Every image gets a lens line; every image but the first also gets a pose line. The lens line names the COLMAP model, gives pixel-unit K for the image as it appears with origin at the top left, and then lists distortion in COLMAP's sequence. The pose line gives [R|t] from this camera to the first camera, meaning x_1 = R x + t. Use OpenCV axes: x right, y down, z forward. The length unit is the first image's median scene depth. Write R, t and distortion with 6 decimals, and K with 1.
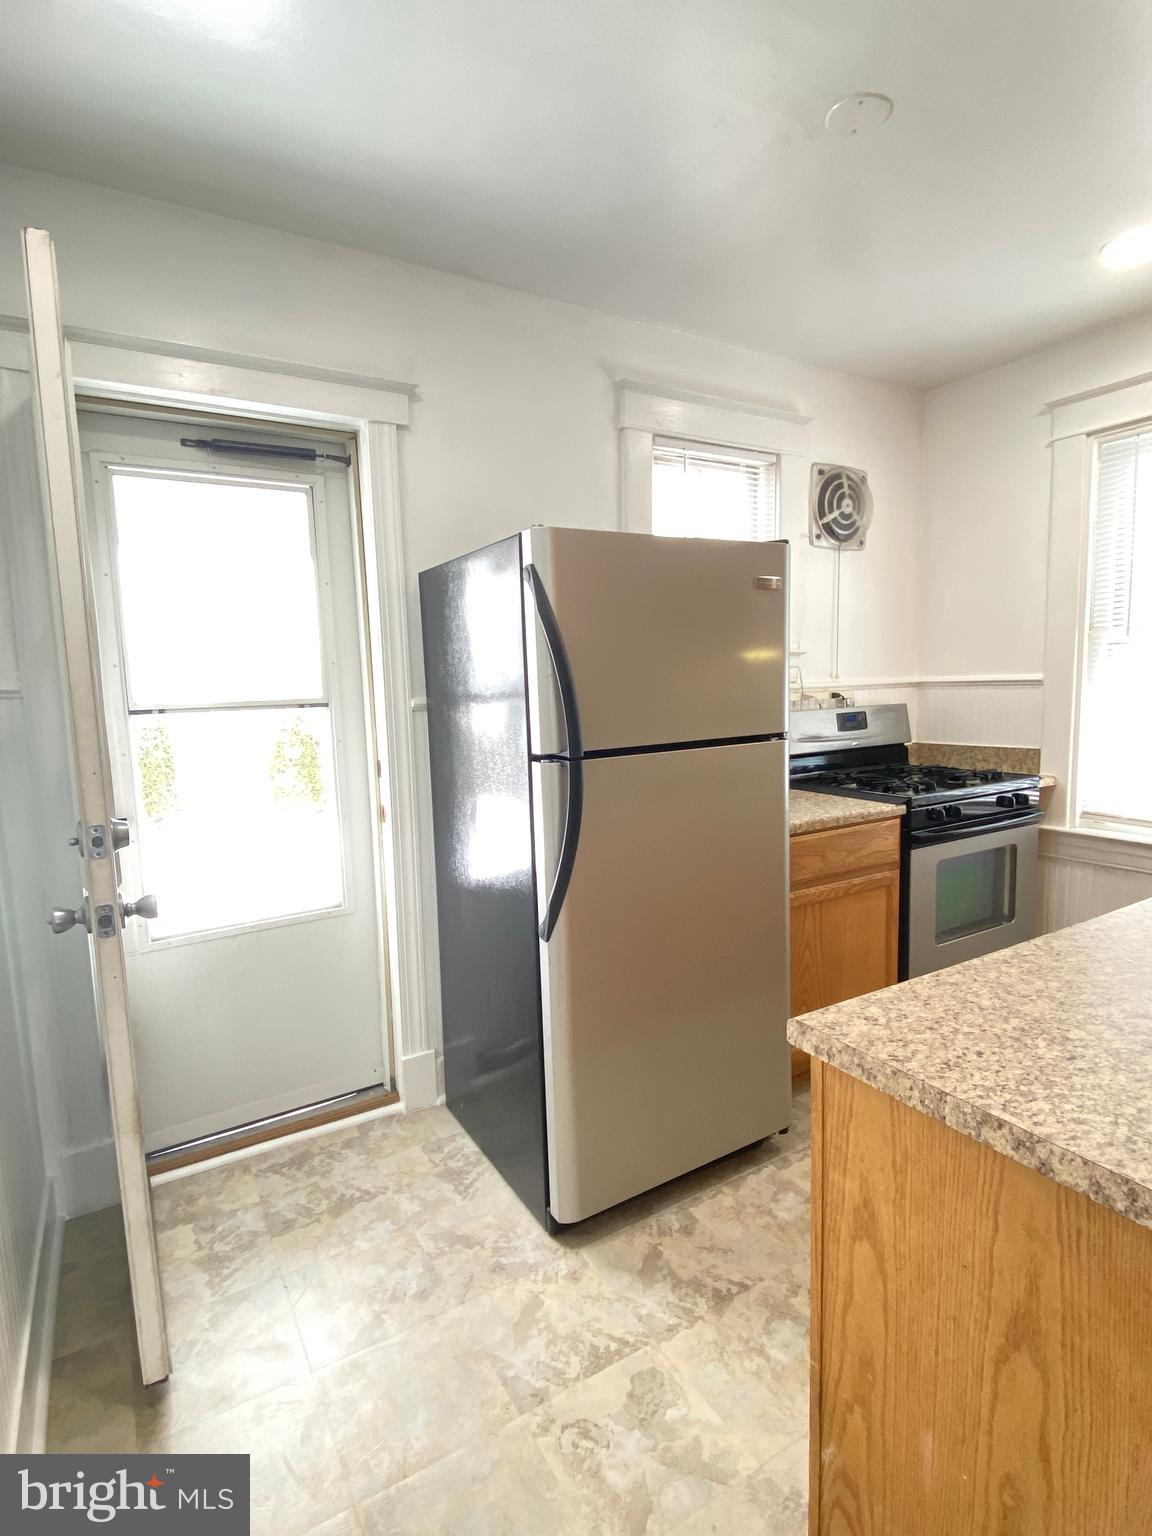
lens RADIAL K [[779.4, 0, 574.4], [0, 779.4, 768.9], [0, 0, 1]] dist [0.012596, -0.018279]
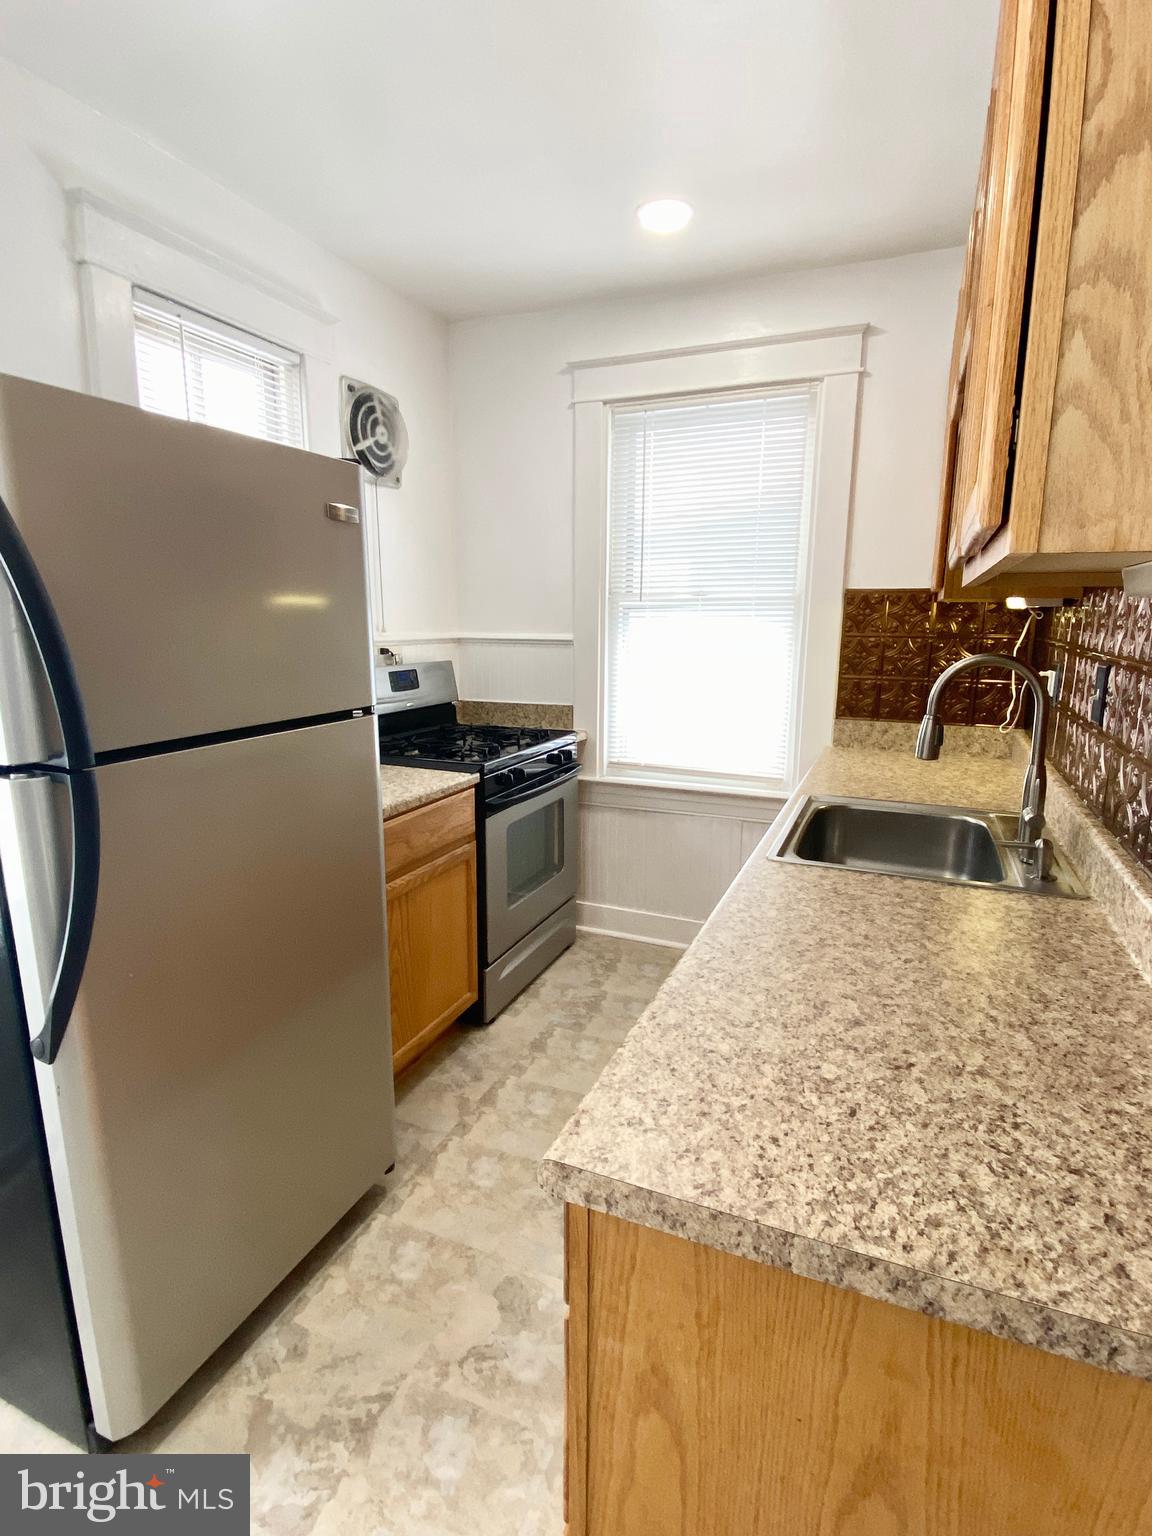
lens RADIAL K [[779.4, 0, 578.6], [0, 779.4, 772.5], [0, 0, 1]] dist [0.012596, -0.018279]
pose [[0.802496, -0.083085, 0.590844, -0.041279], [0.037648, 0.995335, 0.088830, -0.043361], [-0.595468, -0.049042, 0.801880, 0.230387]]
